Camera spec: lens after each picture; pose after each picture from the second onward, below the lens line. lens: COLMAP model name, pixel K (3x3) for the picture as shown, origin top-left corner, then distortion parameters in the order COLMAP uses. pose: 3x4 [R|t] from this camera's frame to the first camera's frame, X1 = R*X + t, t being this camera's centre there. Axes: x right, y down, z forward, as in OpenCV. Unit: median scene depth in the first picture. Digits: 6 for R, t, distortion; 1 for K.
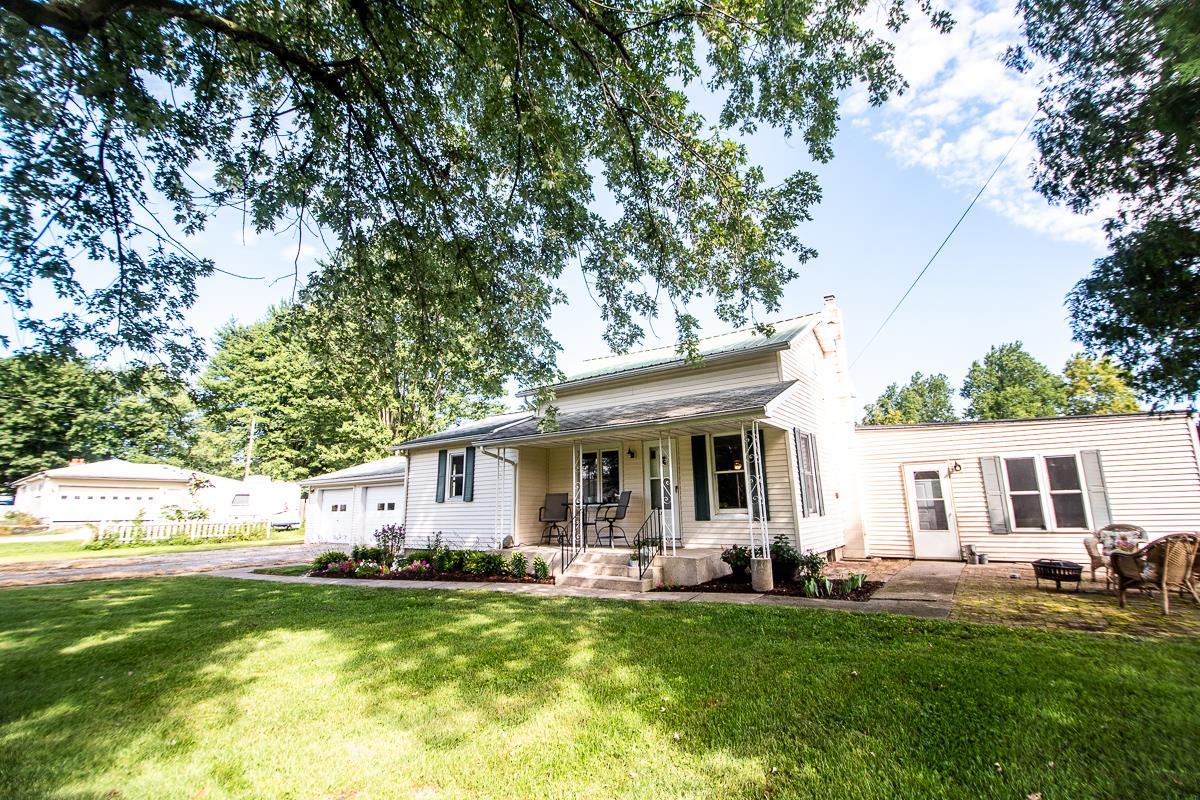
lens RADIAL K [[539.9, 0, 604.6], [0, 539.9, 395.6], [0, 0, 1]] dist [0.001834, -0.011765]
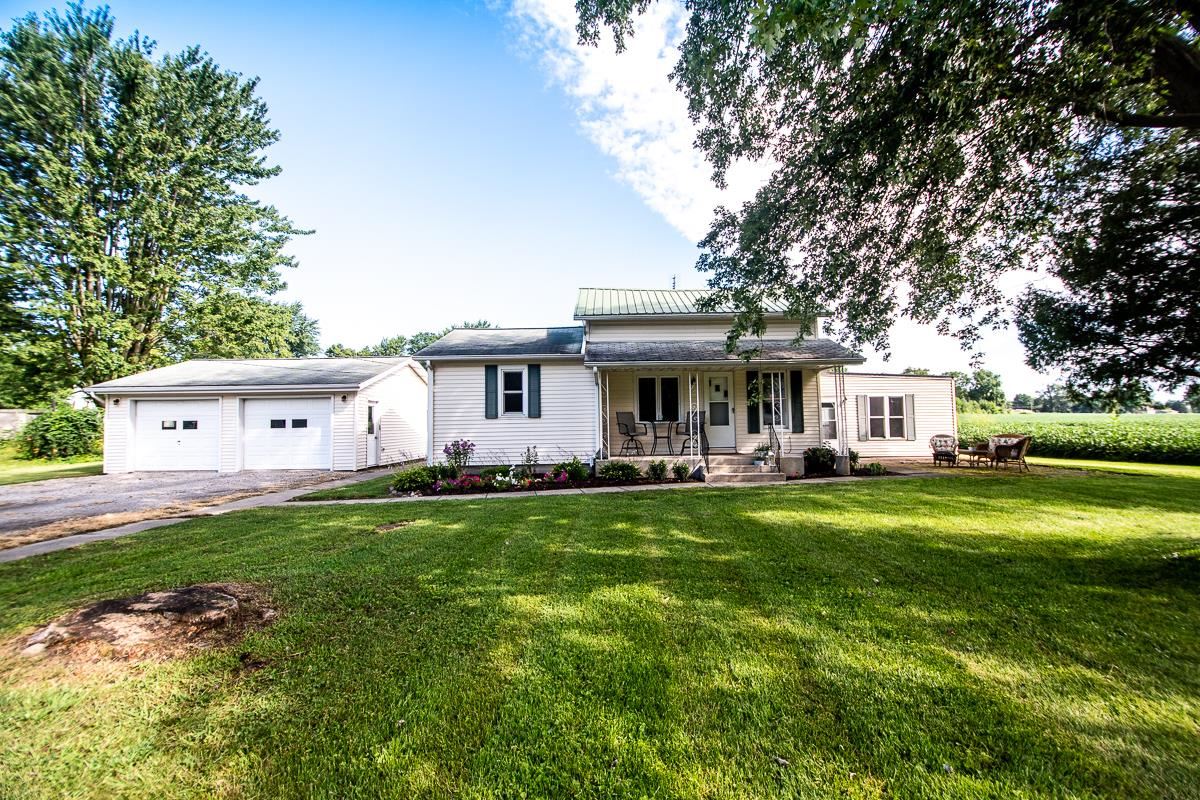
lens RADIAL K [[539.9, 0, 604.6], [0, 539.9, 395.6], [0, 0, 1]] dist [0.001834, -0.011765]
pose [[0.819811, 0.037573, 0.571400, -0.824203], [-0.117171, 0.987739, 0.103160, 0.036135], [-0.560518, -0.151524, 0.814162, 0.100811]]
